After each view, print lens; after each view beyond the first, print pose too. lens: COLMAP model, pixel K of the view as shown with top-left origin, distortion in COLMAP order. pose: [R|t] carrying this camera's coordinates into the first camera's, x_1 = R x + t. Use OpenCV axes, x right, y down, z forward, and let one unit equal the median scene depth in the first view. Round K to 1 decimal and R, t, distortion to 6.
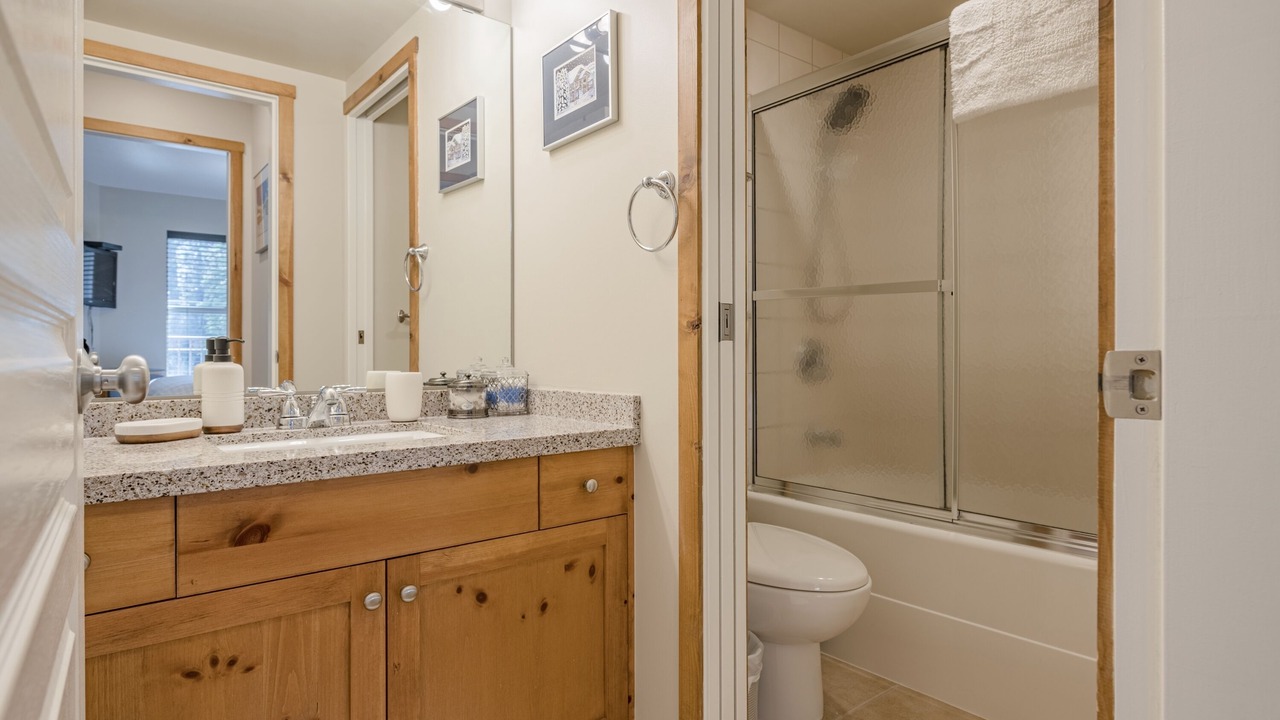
lens RADIAL K [[777.8, 0, 623.9], [0, 777.8, 346.7], [0, 0, 1]] dist [0.008319, -0.002161]
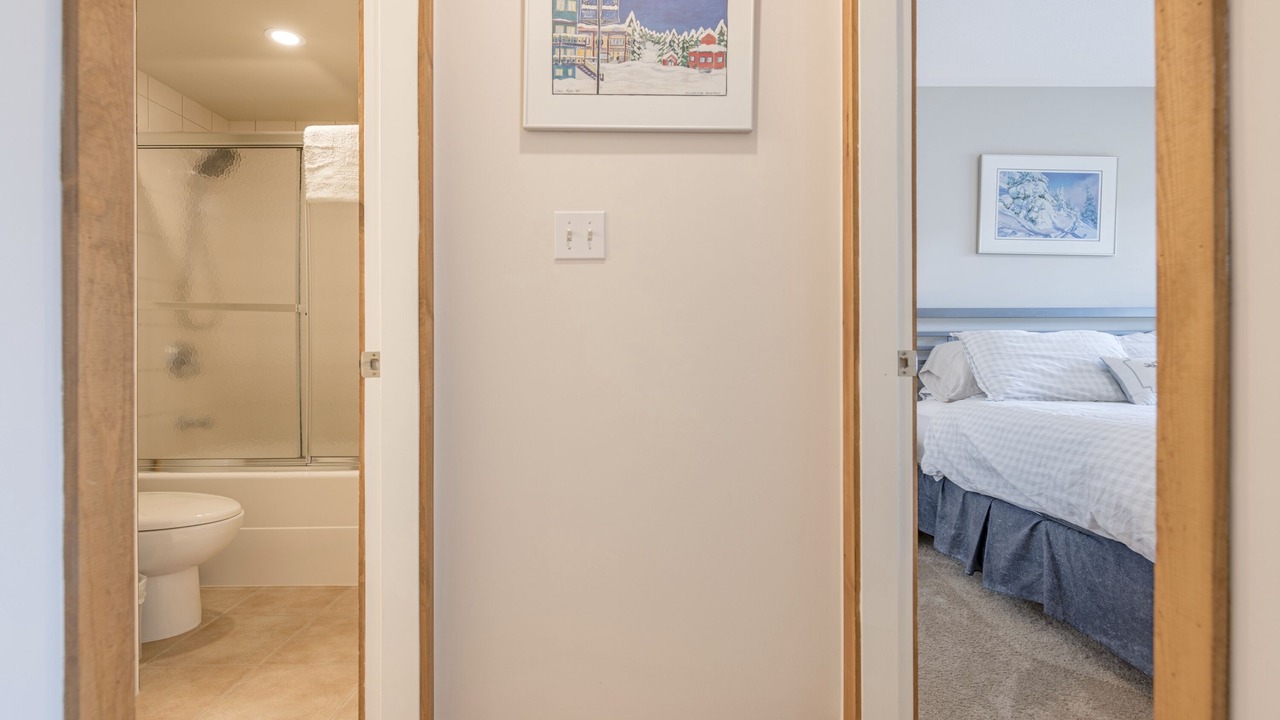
lens RADIAL K [[525.2, 0, 638.3], [0, 525.2, 352.0], [0, 0, 1]] dist [0.000842, -0.000070]
pose [[0.575339, -0.003114, 0.817909, -0.045385], [-0.001959, 0.999985, 0.005185, -0.000683], [-0.817913, -0.004586, 0.575324, -0.123579]]
